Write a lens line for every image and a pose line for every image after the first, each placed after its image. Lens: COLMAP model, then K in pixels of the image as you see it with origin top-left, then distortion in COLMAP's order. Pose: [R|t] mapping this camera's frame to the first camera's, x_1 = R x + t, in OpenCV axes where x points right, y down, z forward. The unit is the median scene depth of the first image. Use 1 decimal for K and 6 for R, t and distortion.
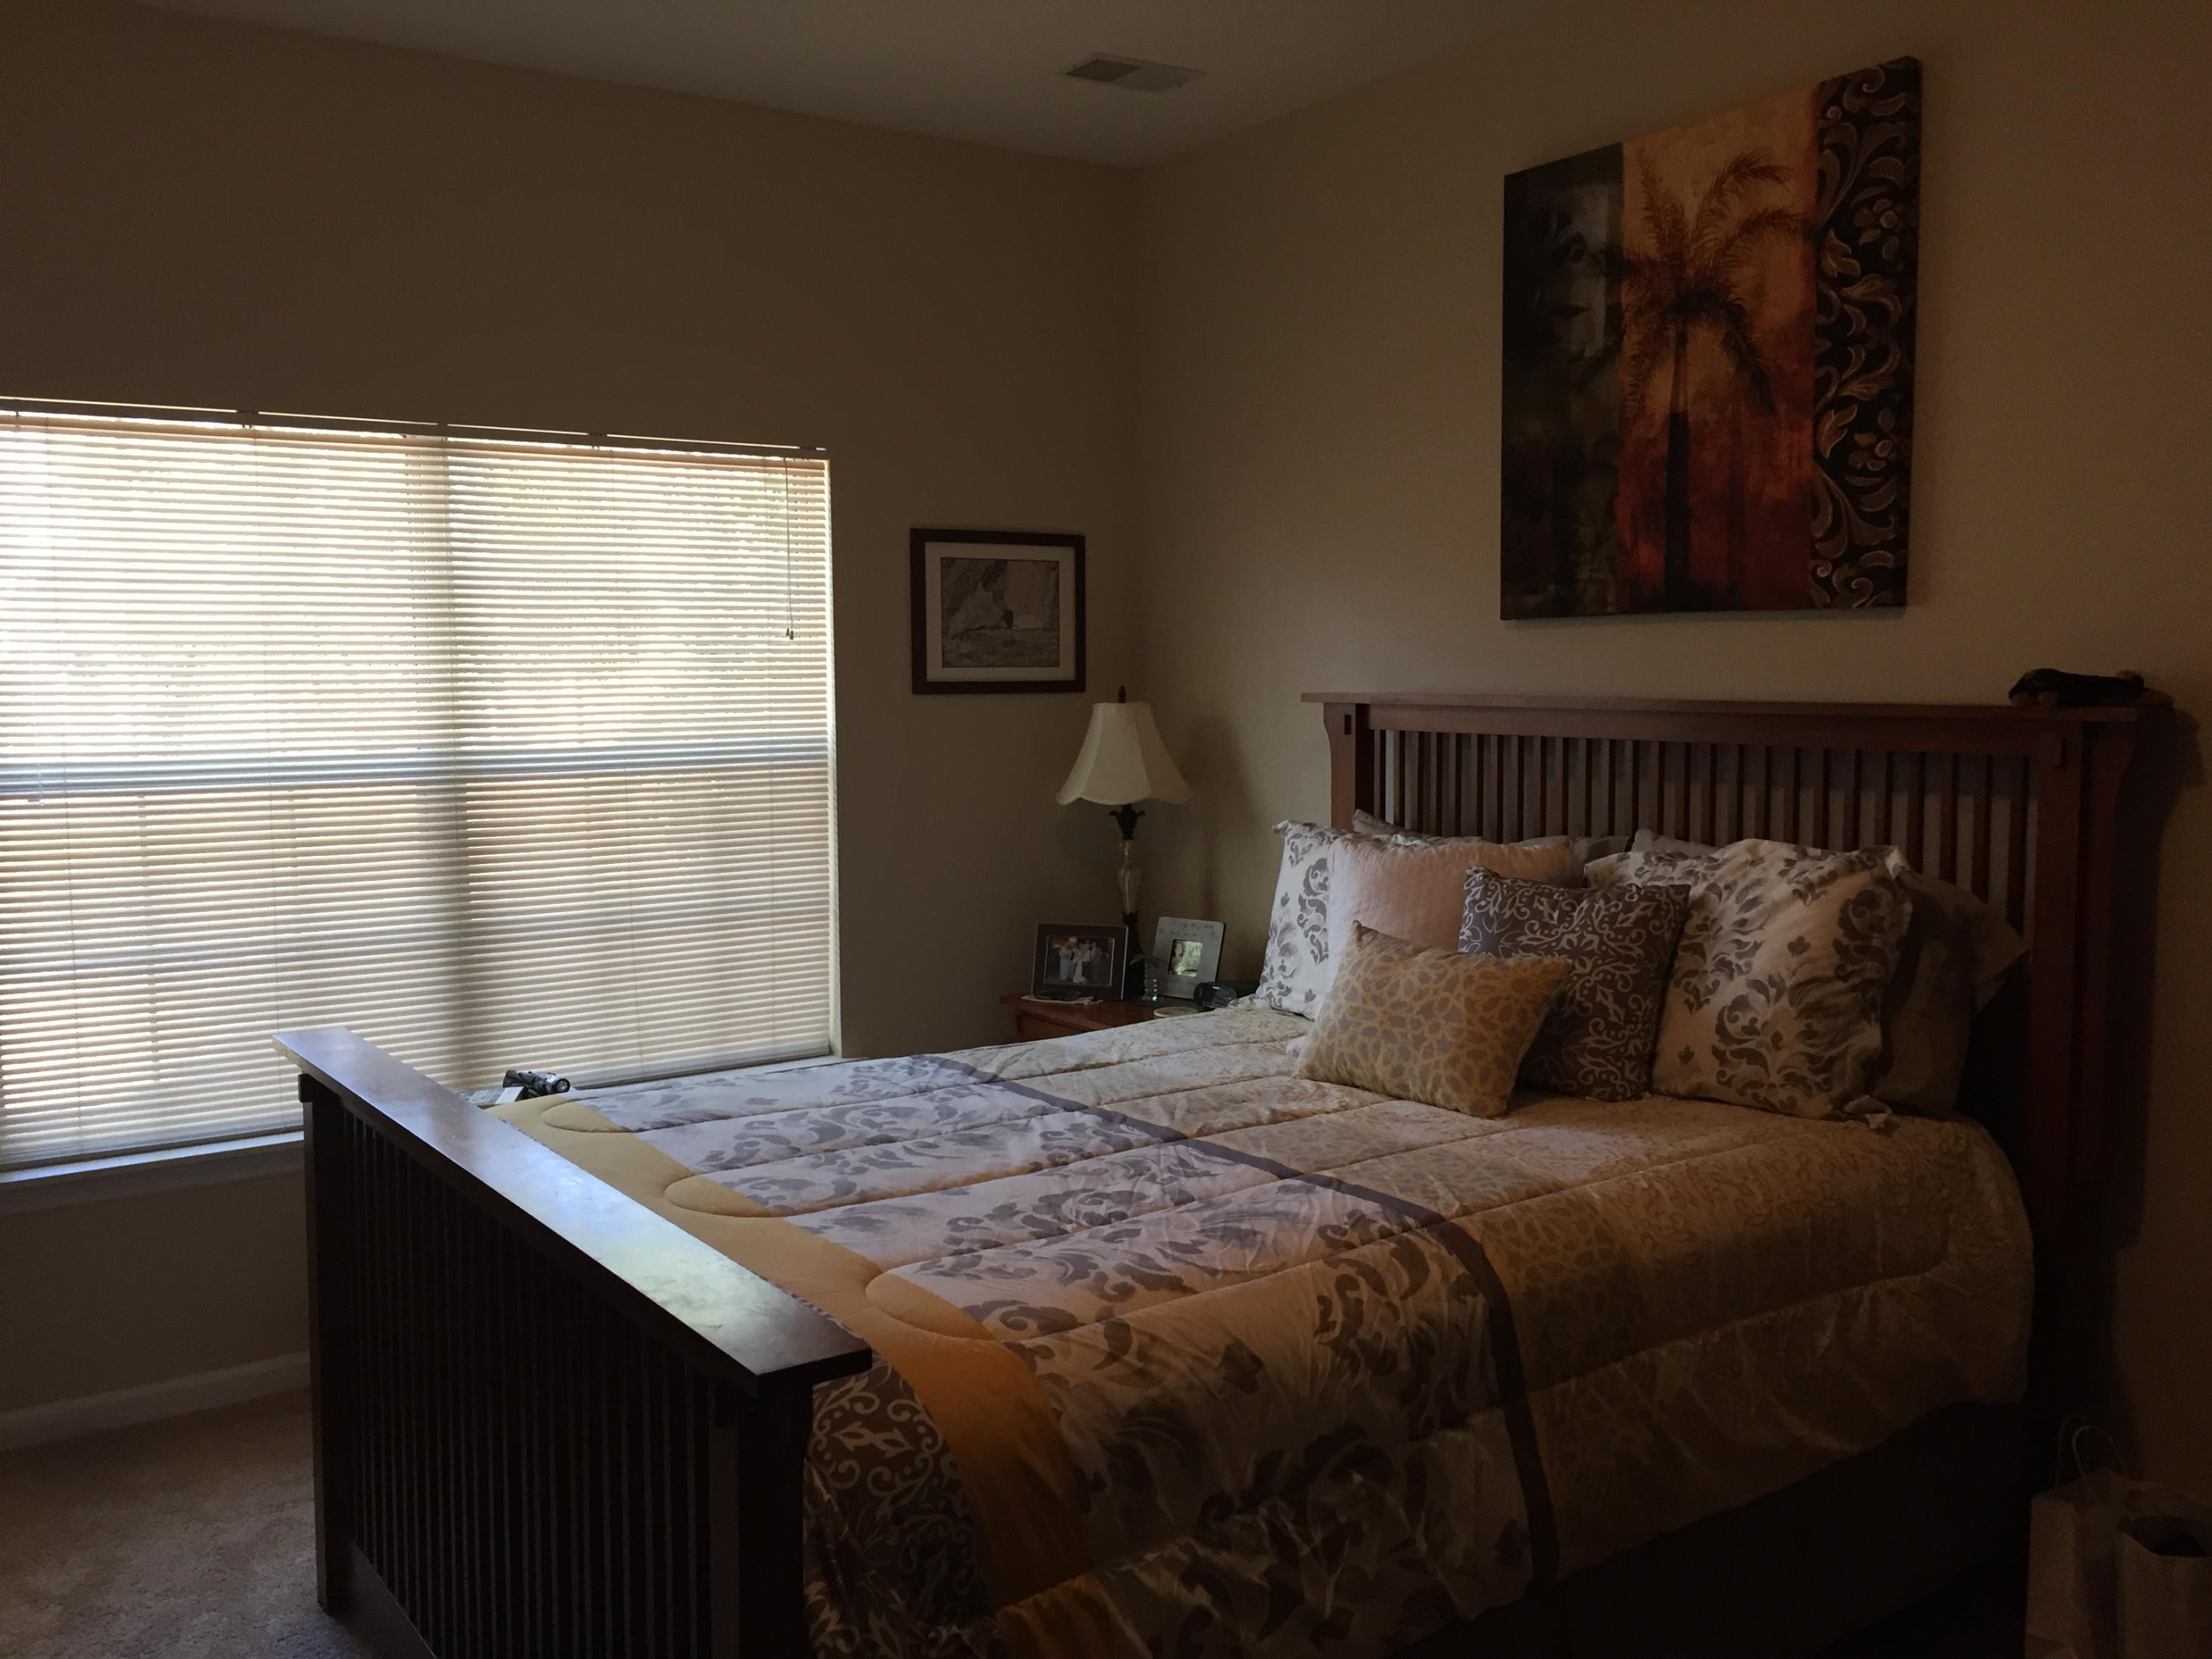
lens RADIAL K [[1868.8, 0, 1102.9], [0, 1868.8, 835.5], [0, 0, 1]] dist [0.054285, -0.038076]
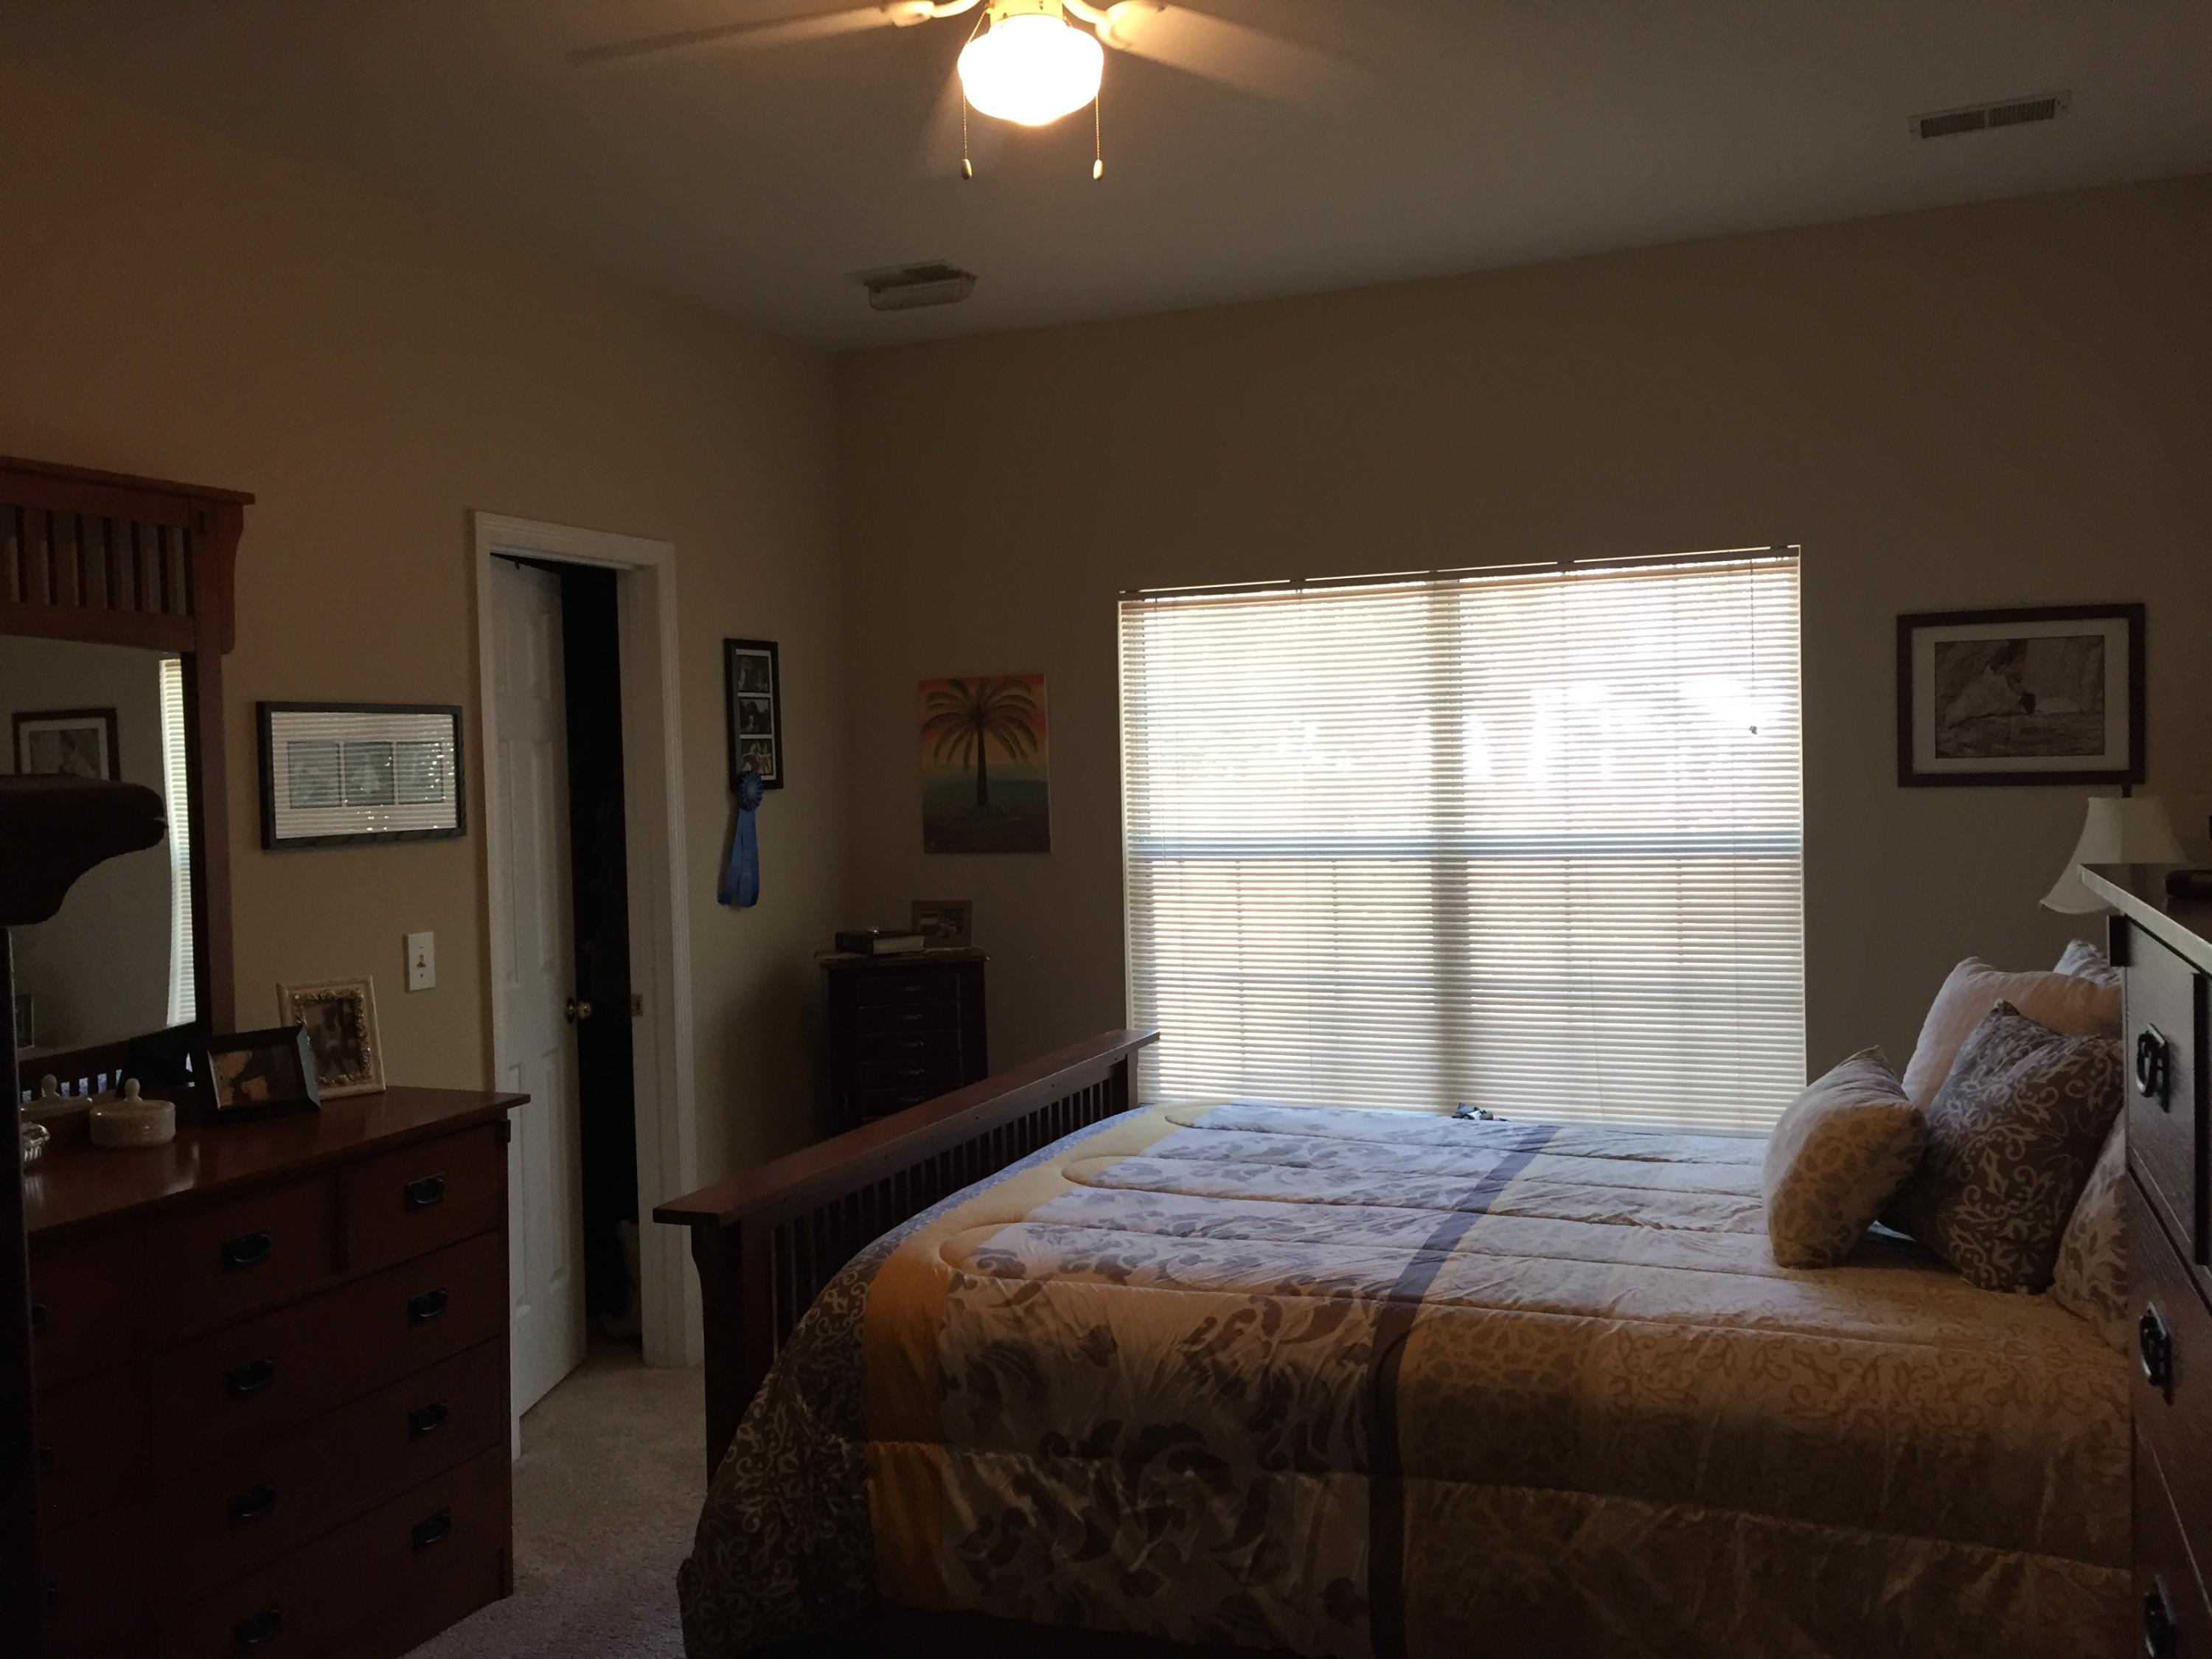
lens RADIAL K [[1868.8, 0, 1102.6], [0, 1868.8, 820.1], [0, 0, 1]] dist [0.054285, -0.038076]
pose [[0.556520, 0.018454, -0.830629, 0.899382], [-0.058135, 0.998168, -0.016774, -0.034961], [0.828798, 0.057624, 0.556573, 0.236296]]
